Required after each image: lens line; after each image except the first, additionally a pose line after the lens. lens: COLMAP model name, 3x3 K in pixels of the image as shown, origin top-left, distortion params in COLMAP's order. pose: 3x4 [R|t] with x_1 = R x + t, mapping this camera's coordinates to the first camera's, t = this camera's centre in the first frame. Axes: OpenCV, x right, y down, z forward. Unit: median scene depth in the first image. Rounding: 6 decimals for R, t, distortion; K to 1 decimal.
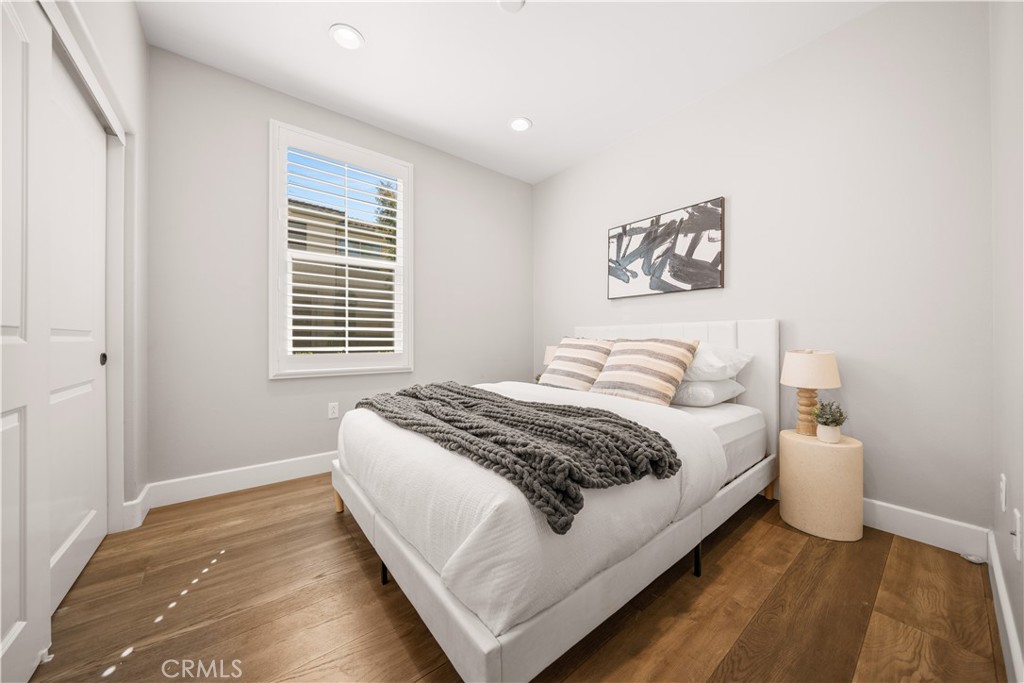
lens RADIAL K [[348.4, 0, 516.0], [0, 348.4, 342.2], [0, 0, 1]] dist [-0.005126, -0.000361]
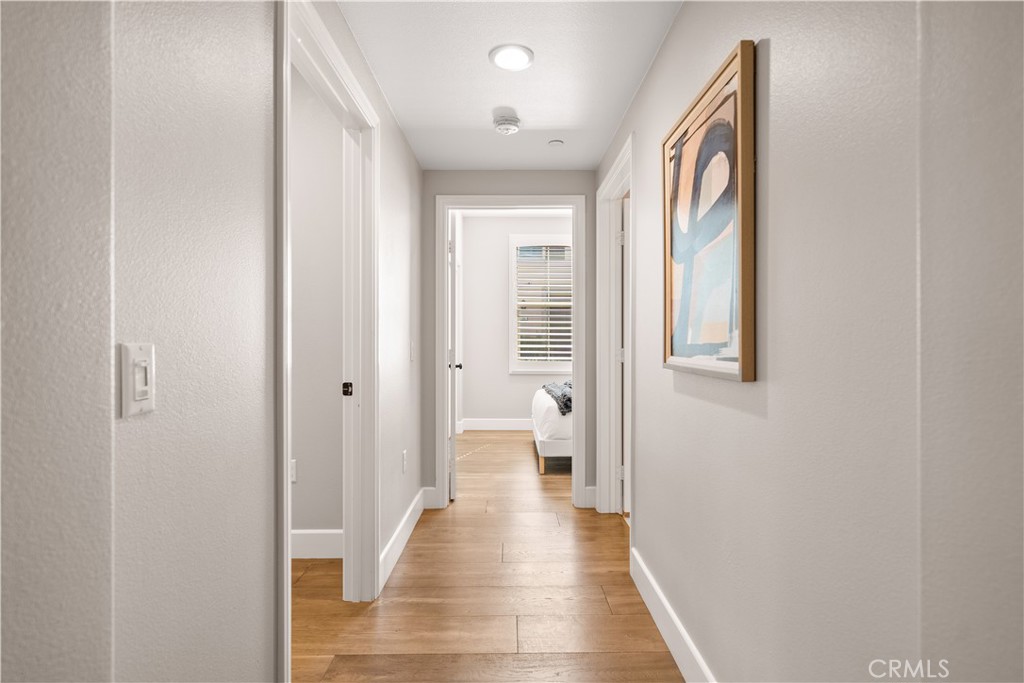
lens RADIAL K [[529.1, 0, 513.0], [0, 529.1, 342.4], [0, 0, 1]] dist [0.000585, 0.000032]
pose [[0.775133, -0.003986, -0.631786, 0.988721], [-0.008376, 0.999827, -0.016584, -0.013737], [0.631743, 0.018146, 0.774966, -1.071740]]
